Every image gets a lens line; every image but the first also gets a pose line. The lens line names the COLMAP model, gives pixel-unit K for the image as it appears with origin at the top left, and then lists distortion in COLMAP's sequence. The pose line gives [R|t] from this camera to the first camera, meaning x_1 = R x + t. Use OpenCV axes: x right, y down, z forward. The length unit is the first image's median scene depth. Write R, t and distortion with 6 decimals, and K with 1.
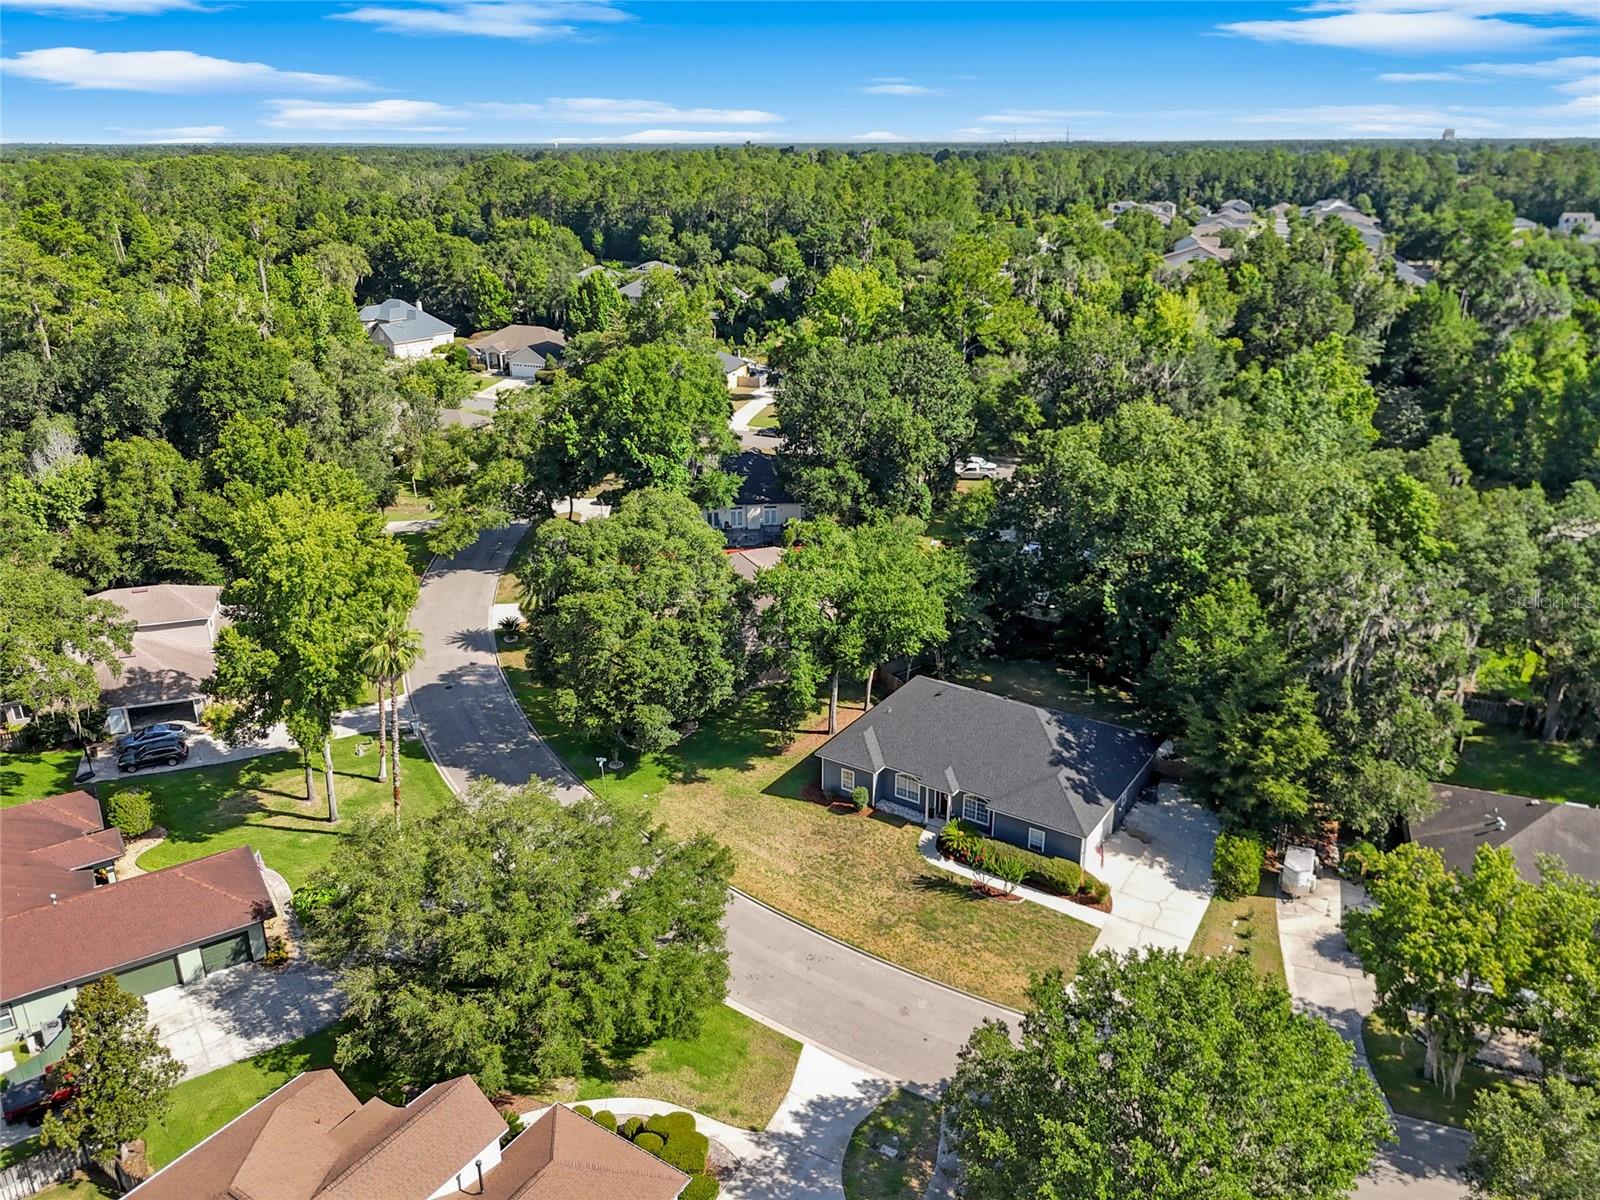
lens RADIAL K [[1204.0, 0, 825.3], [0, 1204.0, 609.4], [0, 0, 1]] dist [0.094049, -0.124664]
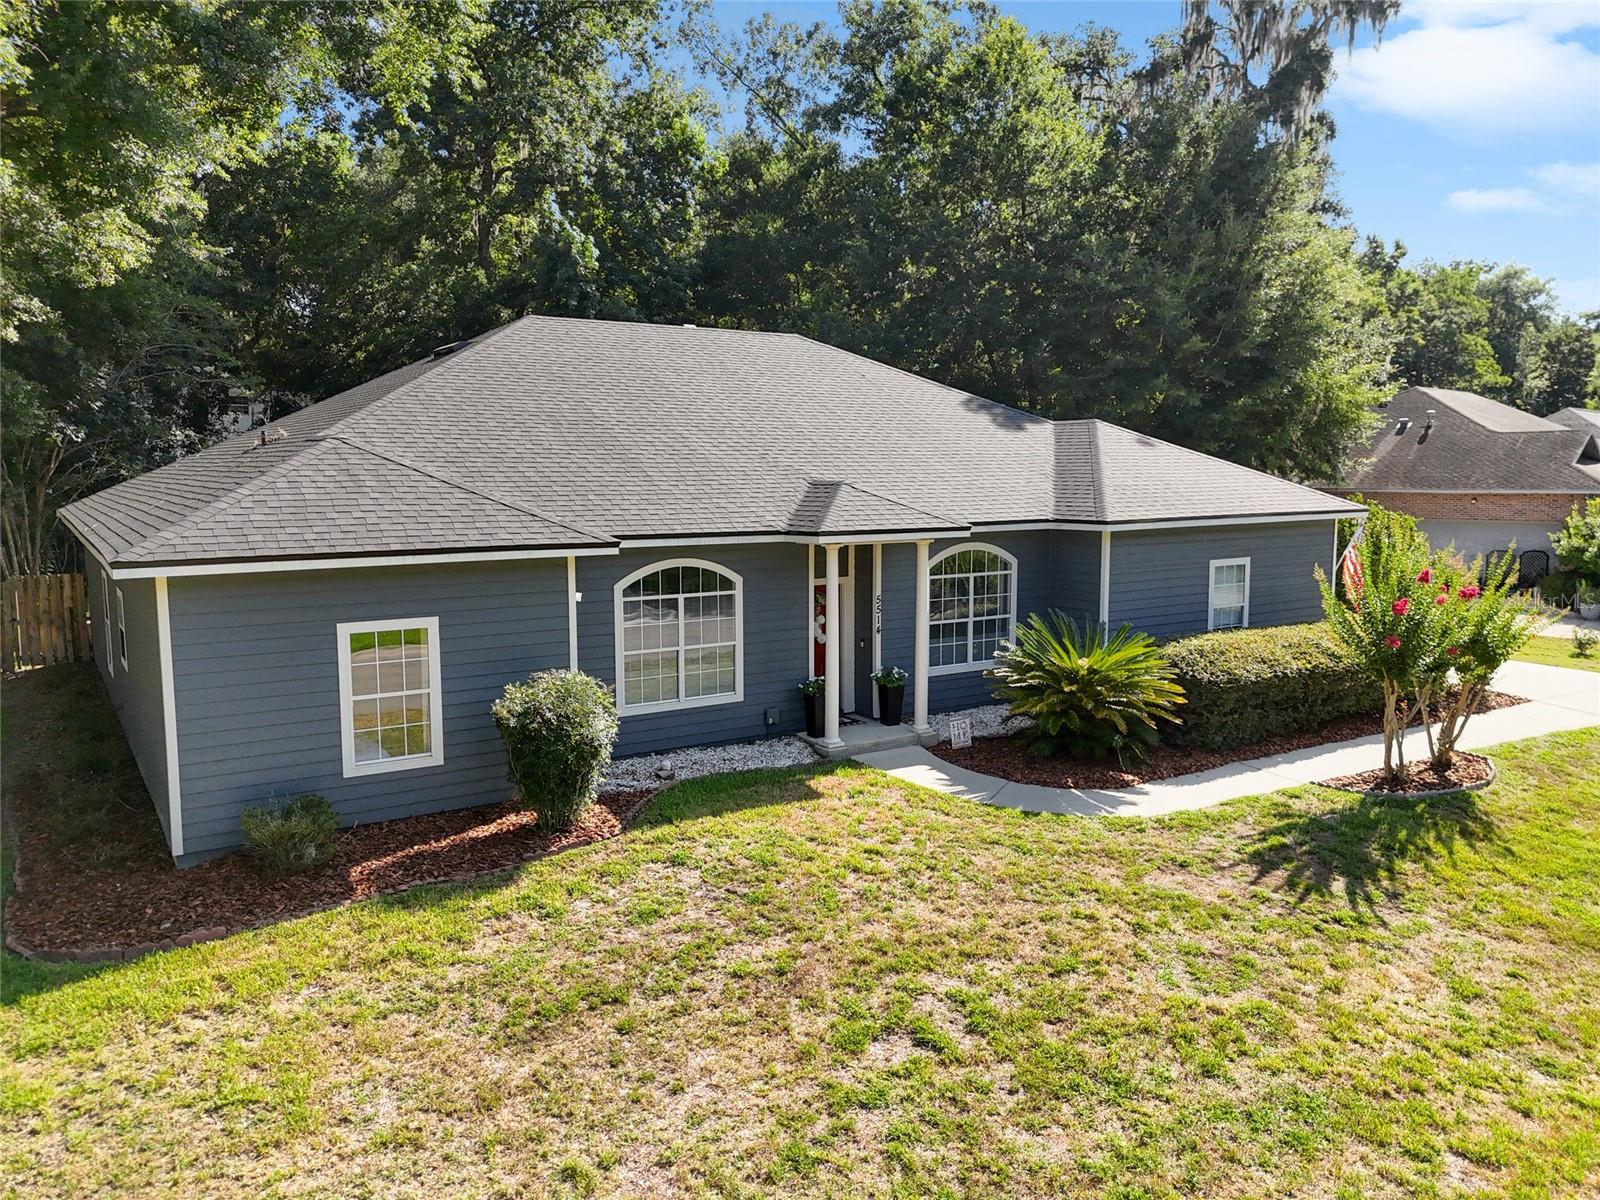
lens RADIAL K [[1204.0, 0, 825.3], [0, 1204.0, 609.4], [0, 0, 1]] dist [0.094049, -0.124664]
pose [[0.419937, -0.130636, 0.898102, -0.094615], [0.347546, 0.937298, -0.026170, 0.155416], [-0.838370, 0.323122, 0.439008, 0.885334]]
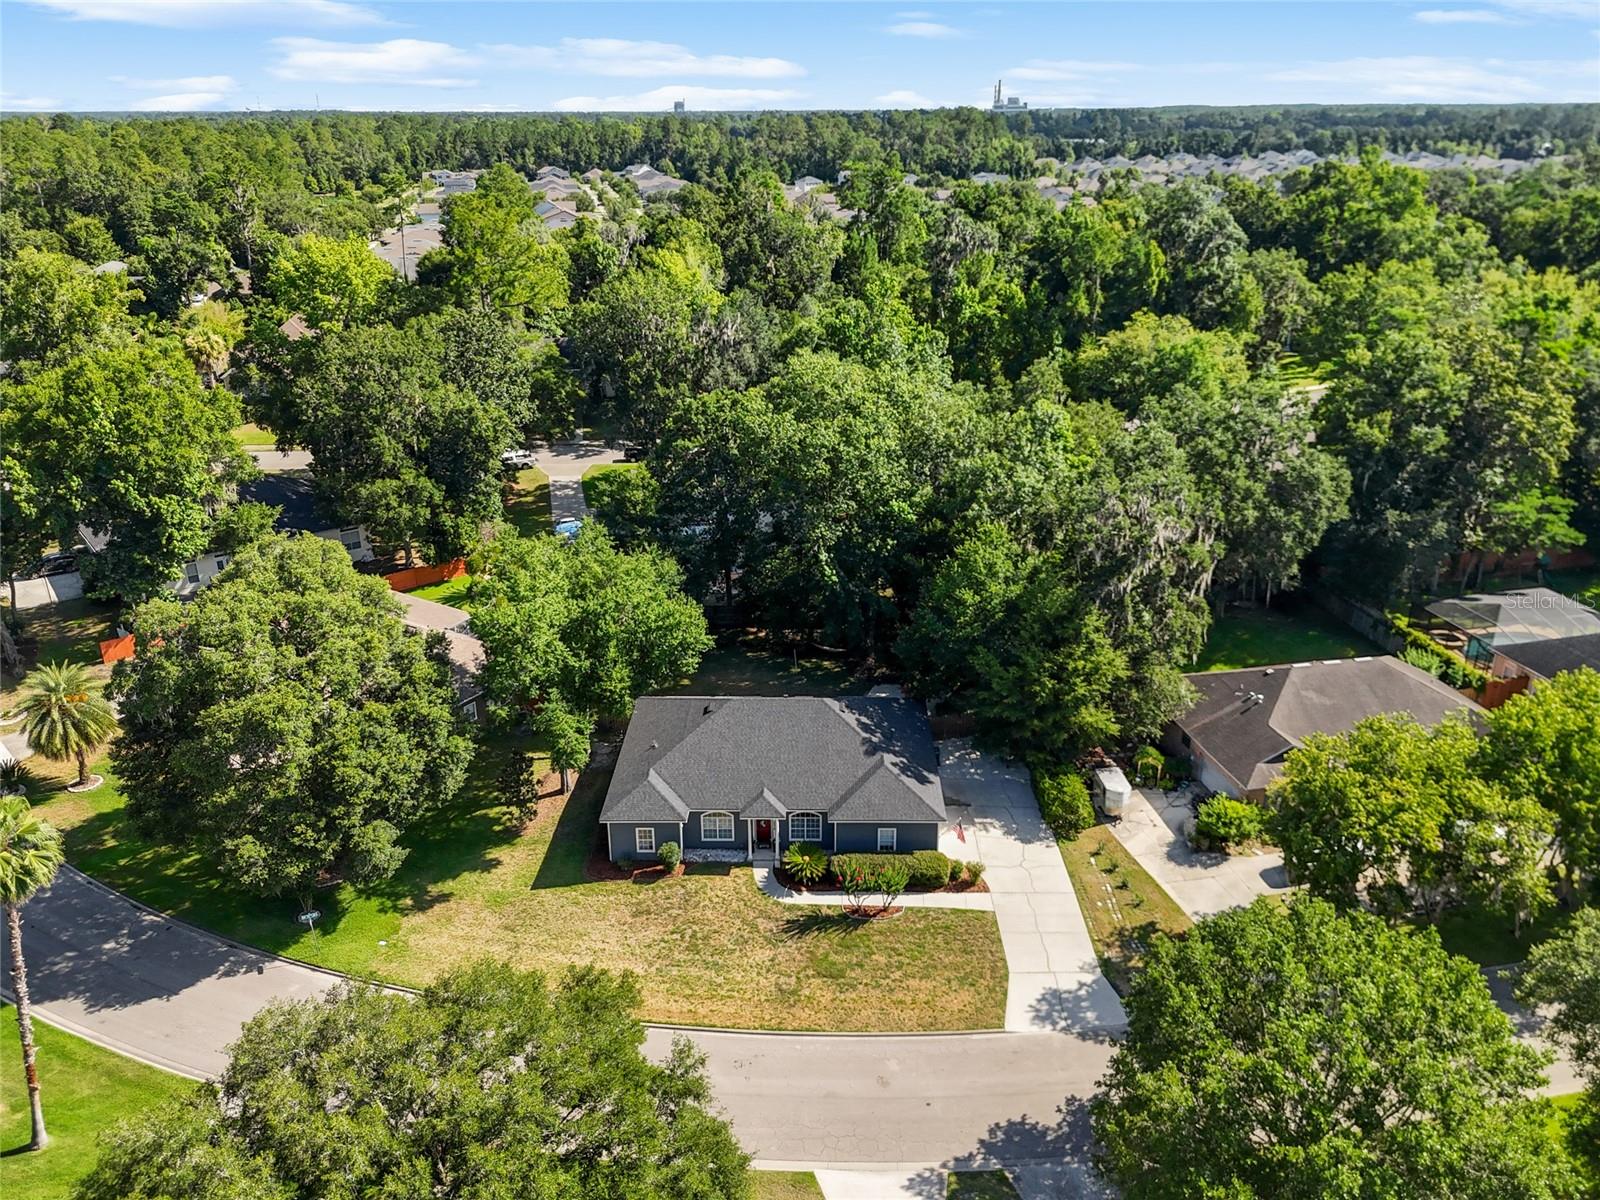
lens RADIAL K [[1204.0, 0, 825.3], [0, 1204.0, 609.4], [0, 0, 1]] dist [0.094049, -0.124664]
pose [[0.846282, -0.206364, 0.491143, -0.252113], [0.196873, 0.977810, 0.071617, -0.047786], [-0.495023, 0.036085, 0.868130, 0.214659]]
